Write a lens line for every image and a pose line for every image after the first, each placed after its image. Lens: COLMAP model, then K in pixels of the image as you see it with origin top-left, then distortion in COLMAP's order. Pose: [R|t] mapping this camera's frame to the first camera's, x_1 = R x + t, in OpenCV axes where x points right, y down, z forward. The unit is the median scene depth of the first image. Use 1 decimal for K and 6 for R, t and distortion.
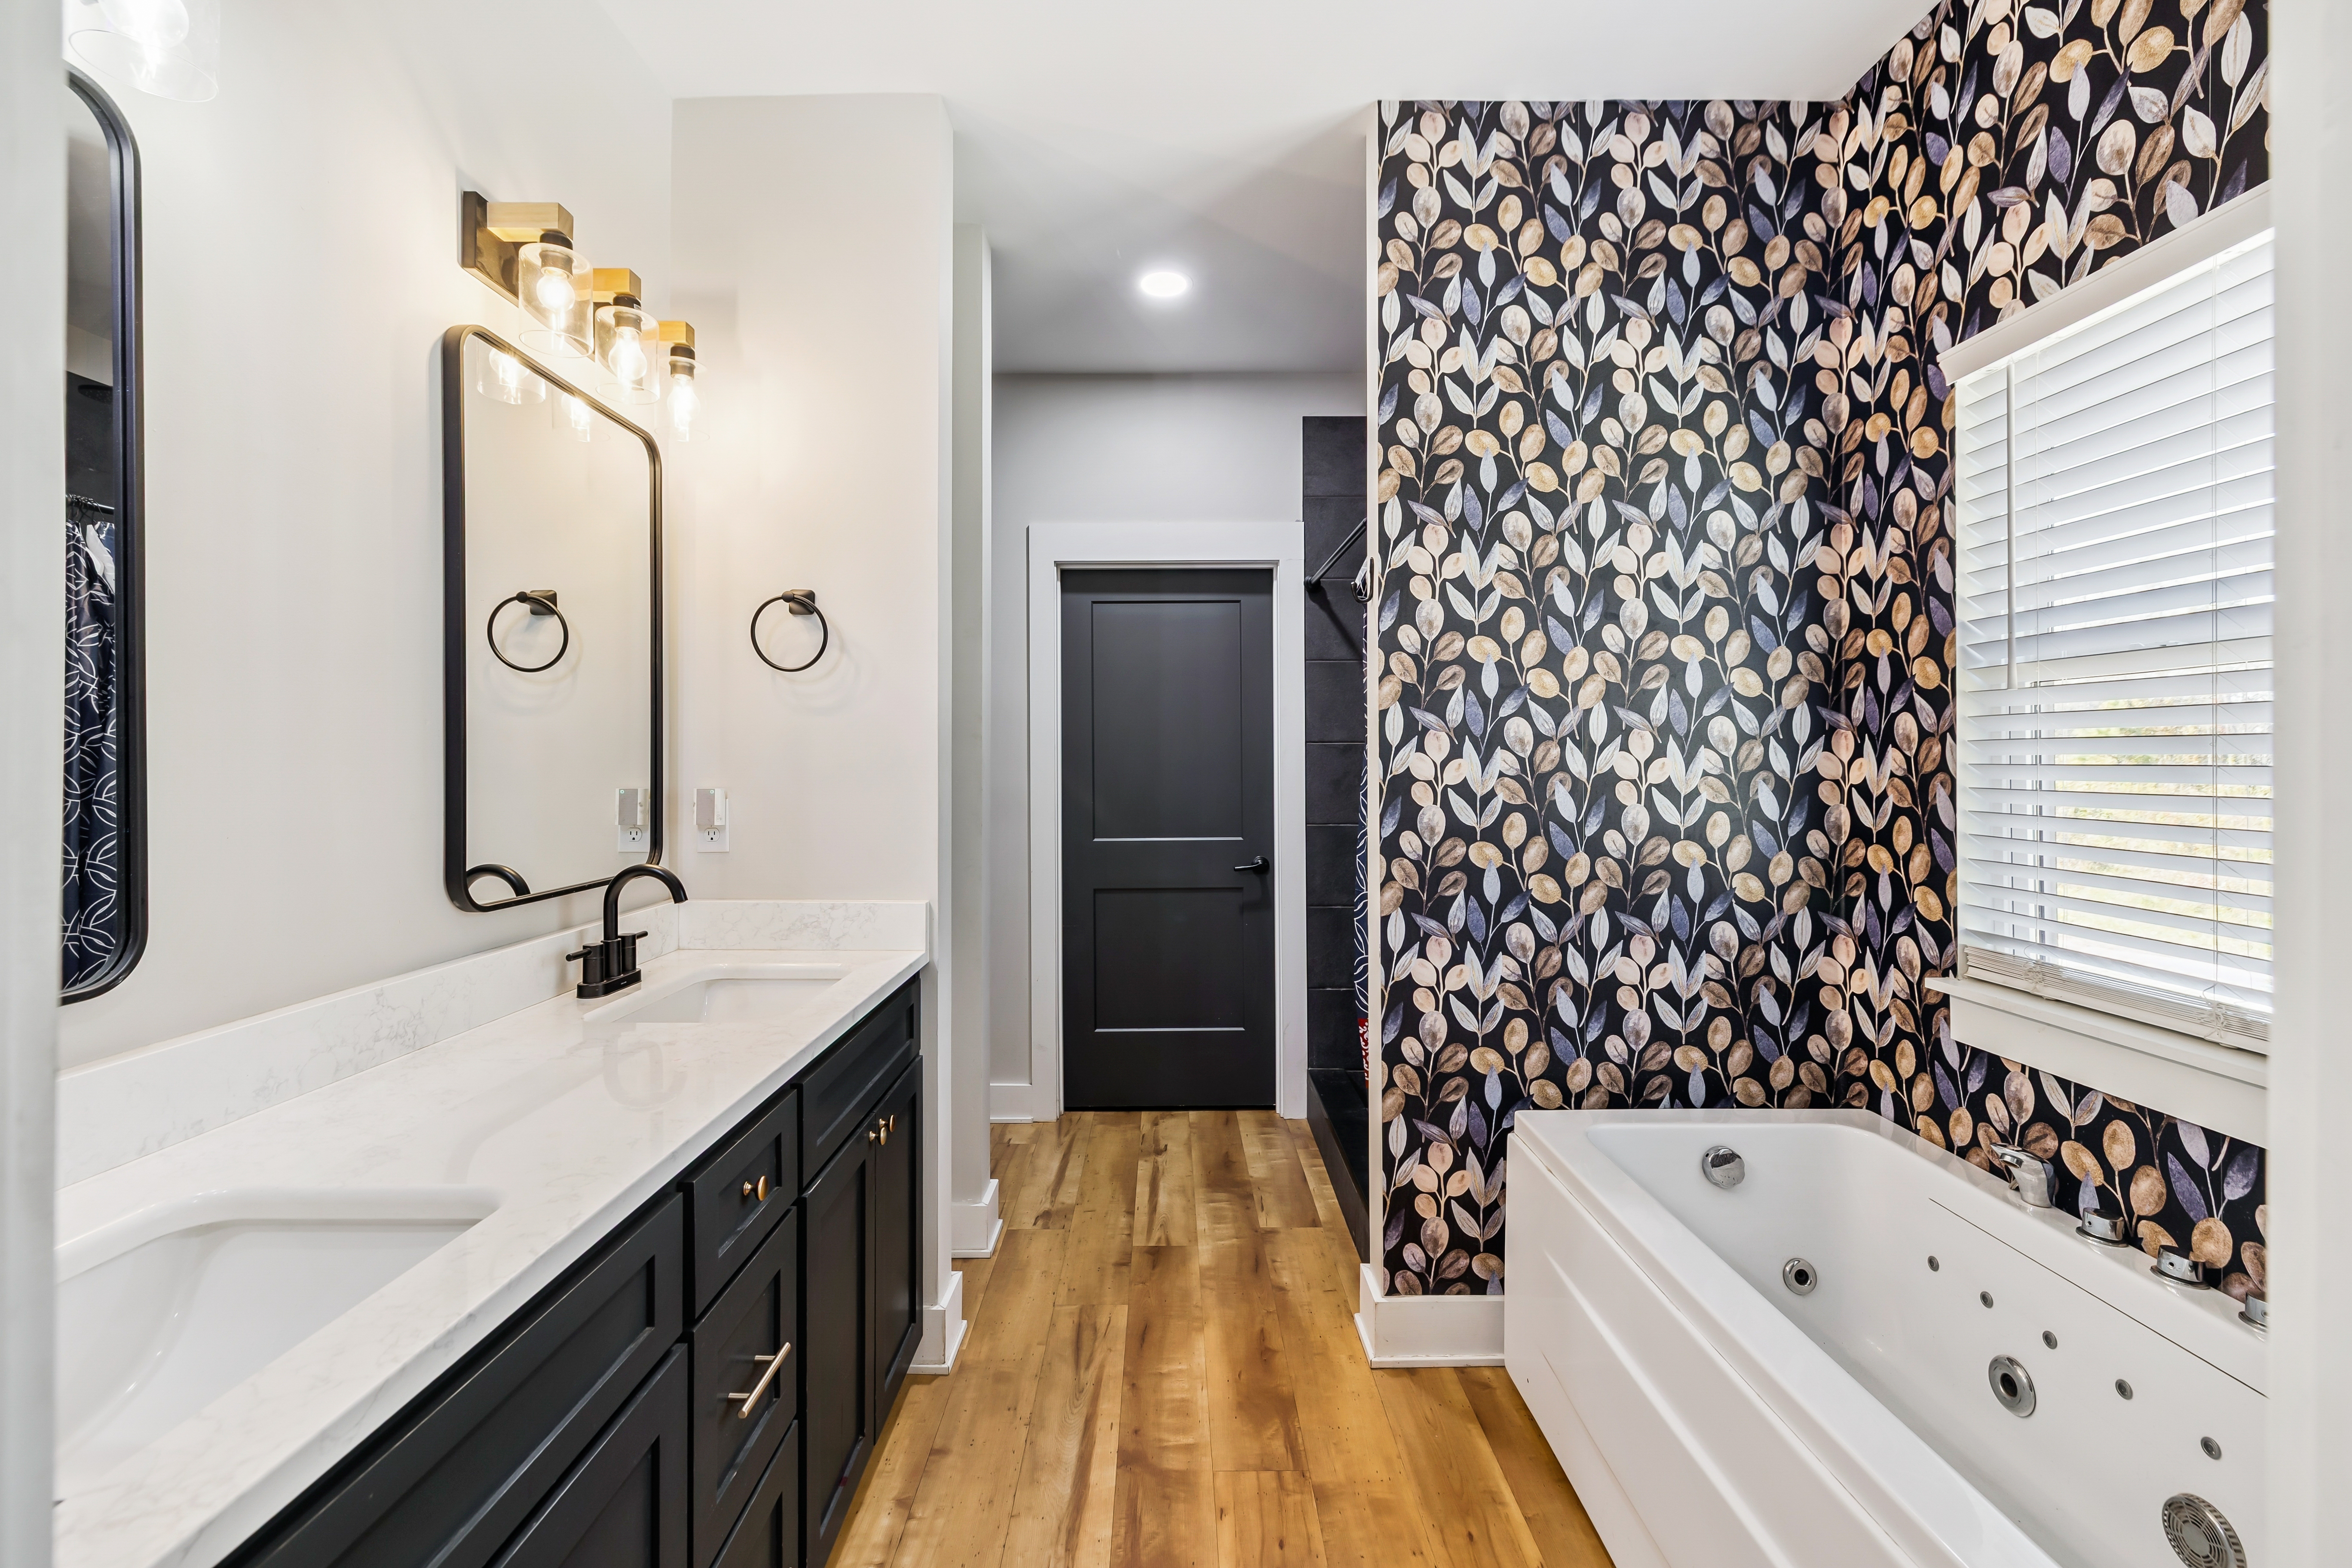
lens RADIAL K [[985.5, 0, 1179.5], [0, 985.5, 759.9], [0, 0, 1]] dist [-0.000241, -0.000021]
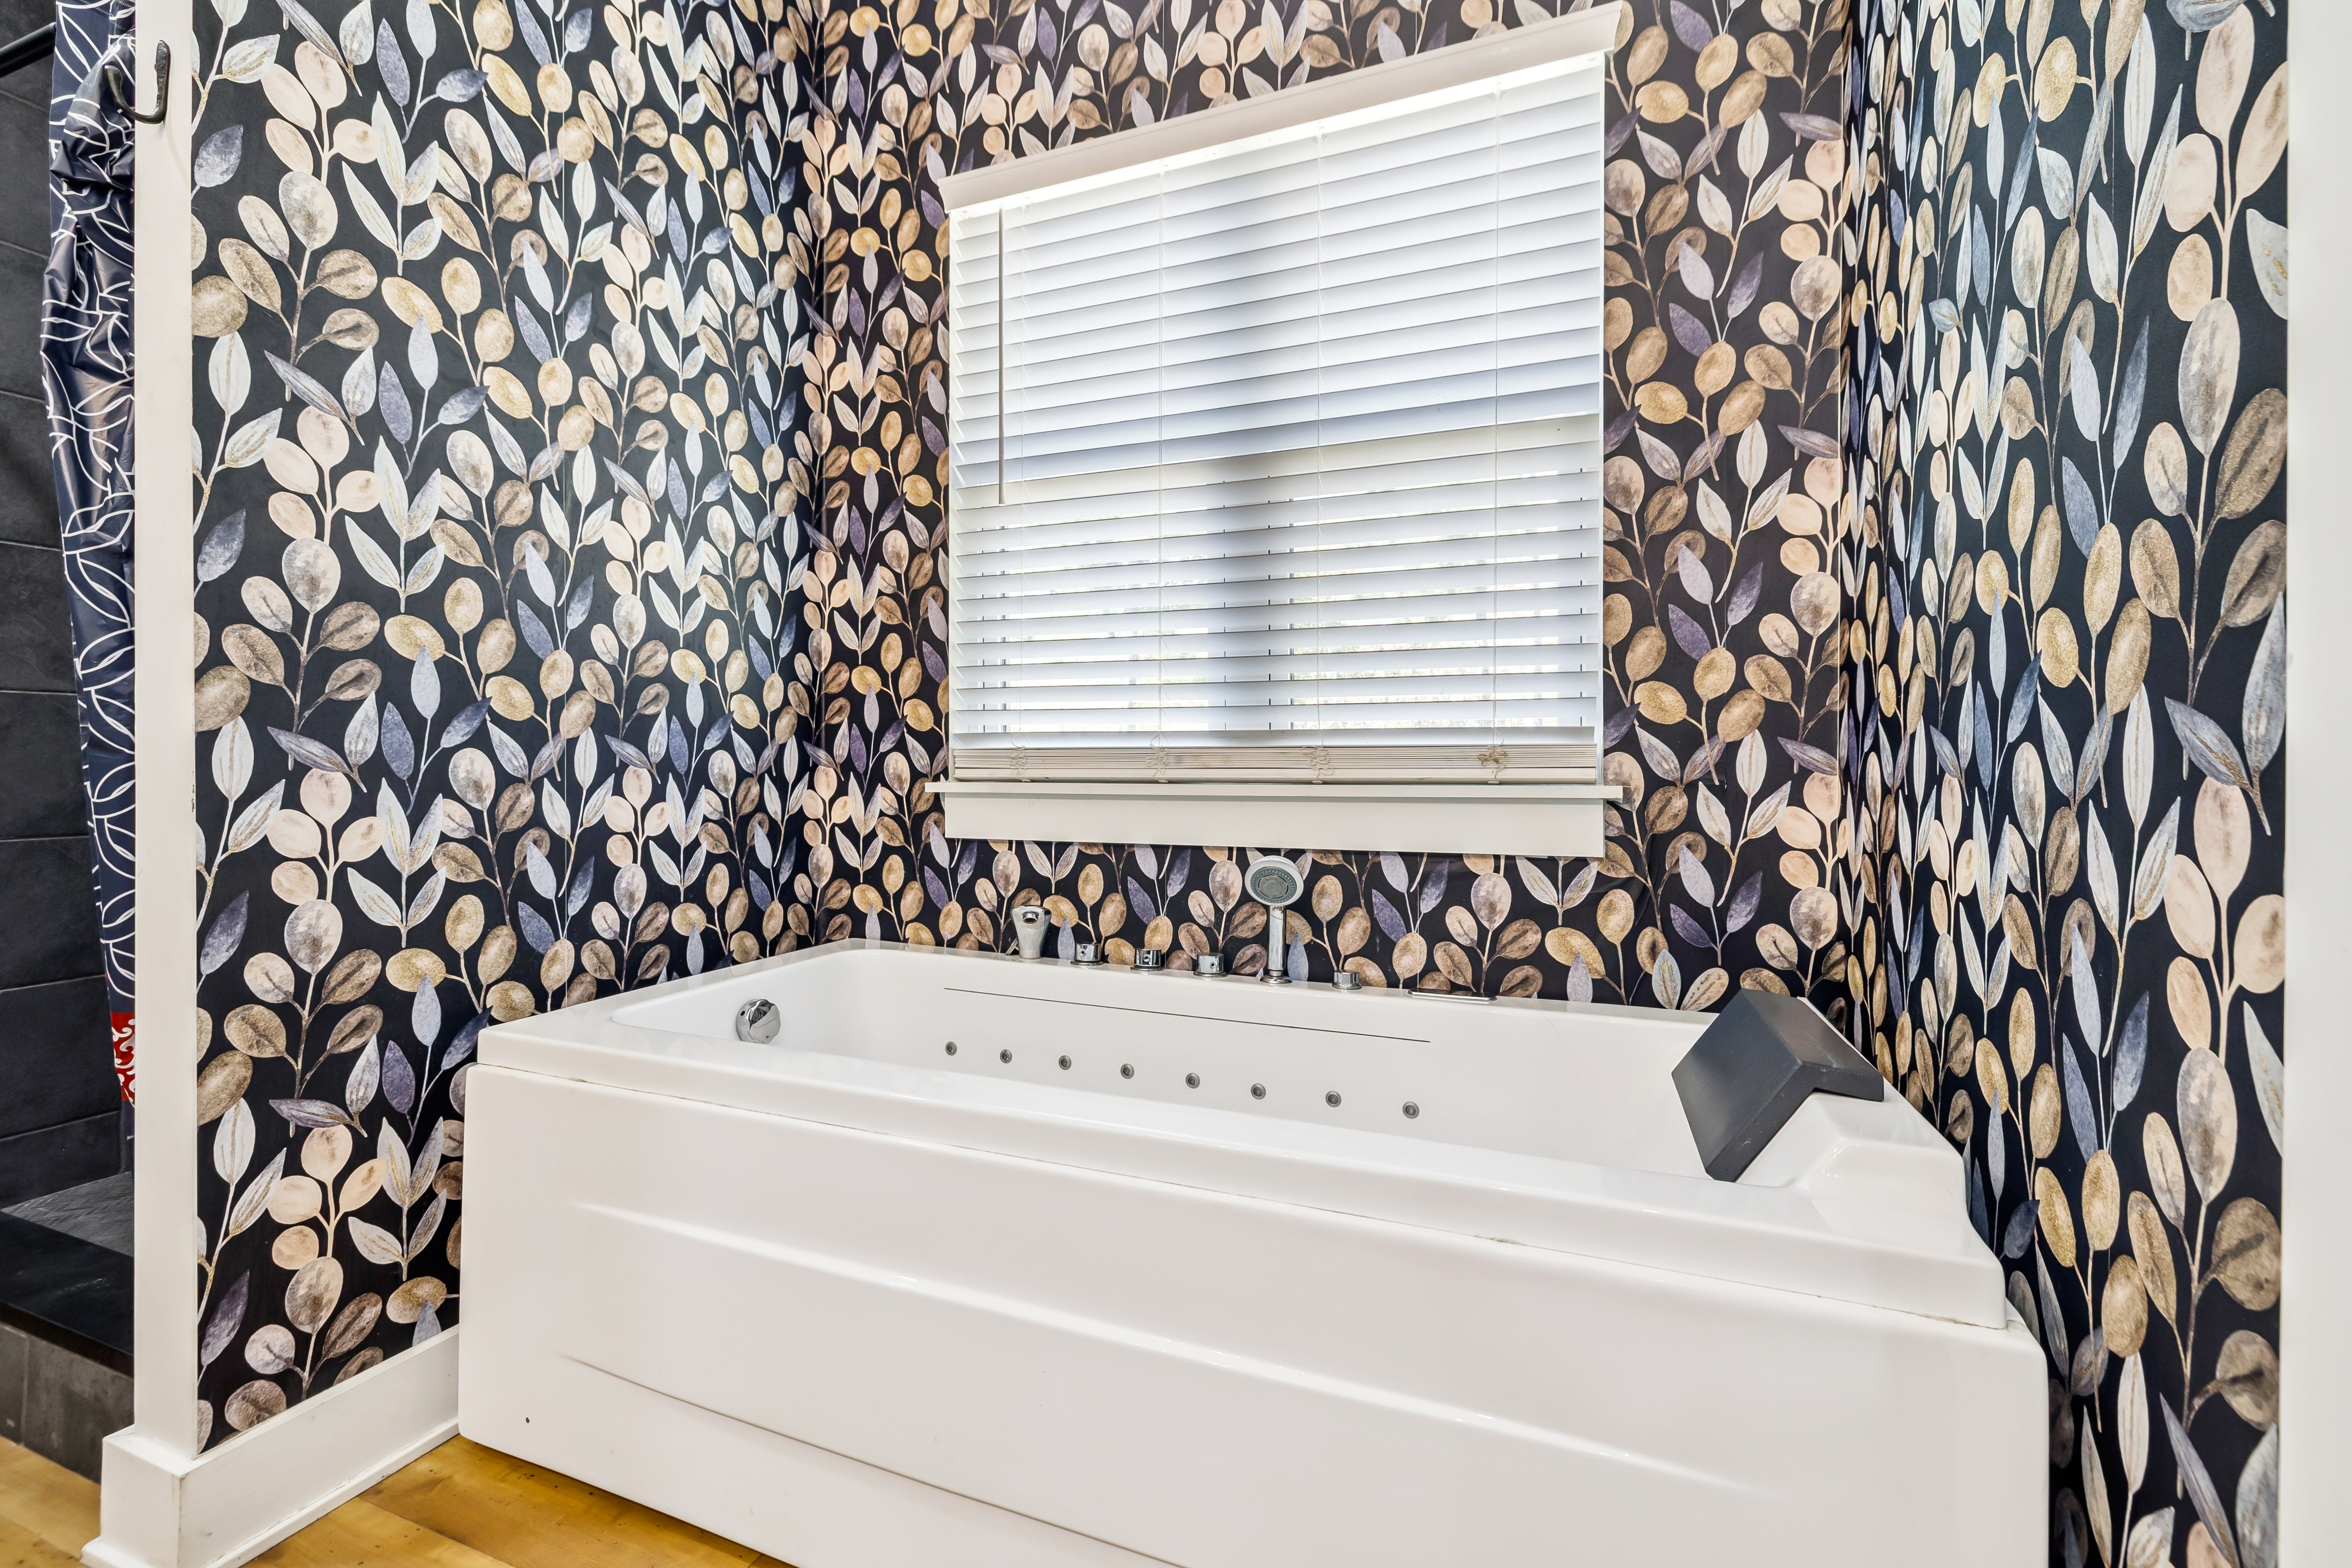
lens RADIAL K [[985.5, 0, 1179.5], [0, 985.5, 759.9], [0, 0, 1]] dist [-0.000241, -0.000021]
pose [[0.383192, -0.000955, 0.923668, -0.082408], [-0.005608, 0.999979, 0.003361, 0.178725], [-0.923652, -0.006468, 0.383179, 0.337226]]
